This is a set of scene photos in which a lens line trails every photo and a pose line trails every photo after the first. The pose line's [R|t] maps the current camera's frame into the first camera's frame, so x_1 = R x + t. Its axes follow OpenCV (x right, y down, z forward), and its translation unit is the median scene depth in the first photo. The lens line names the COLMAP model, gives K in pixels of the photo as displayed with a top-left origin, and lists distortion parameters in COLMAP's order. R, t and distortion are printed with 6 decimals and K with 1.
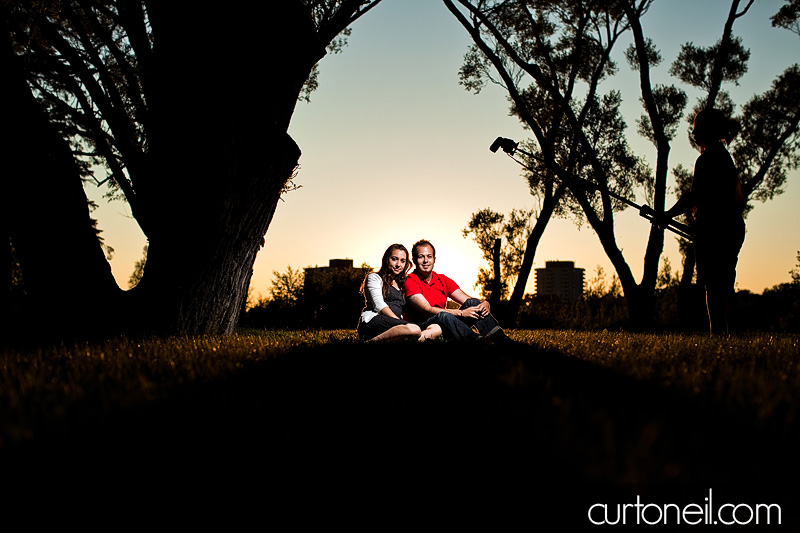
lens RADIAL K [[1118.3, 0, 400.0], [0, 1118.3, 266.5], [0, 0, 1]] dist [-0.125759, 0.006274]
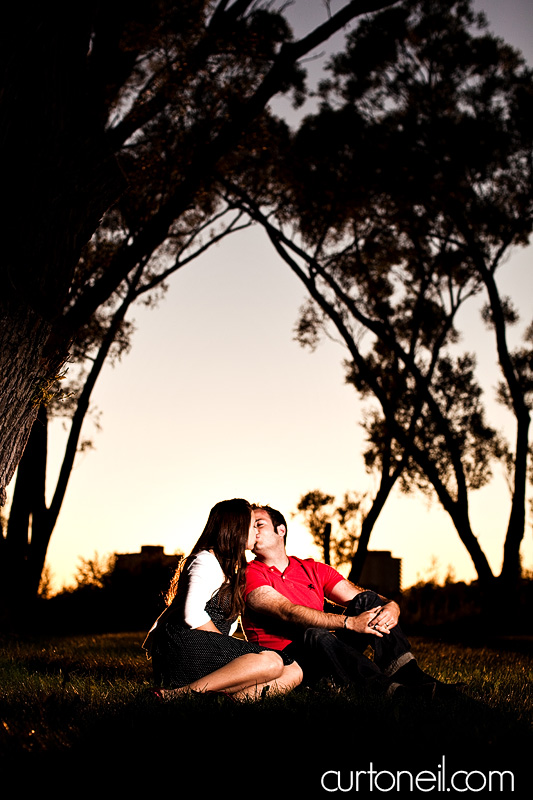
lens RADIAL K [[1118.3, 0, 289.6], [0, 1118.3, 400.3], [0, 0, 1]] dist [-0.125759, 0.006274]
pose [[0.997611, 0.022587, 0.065287, -0.004598], [-0.013401, 0.990362, -0.137854, 0.002115], [-0.067772, 0.136650, 0.988298, 0.137328]]
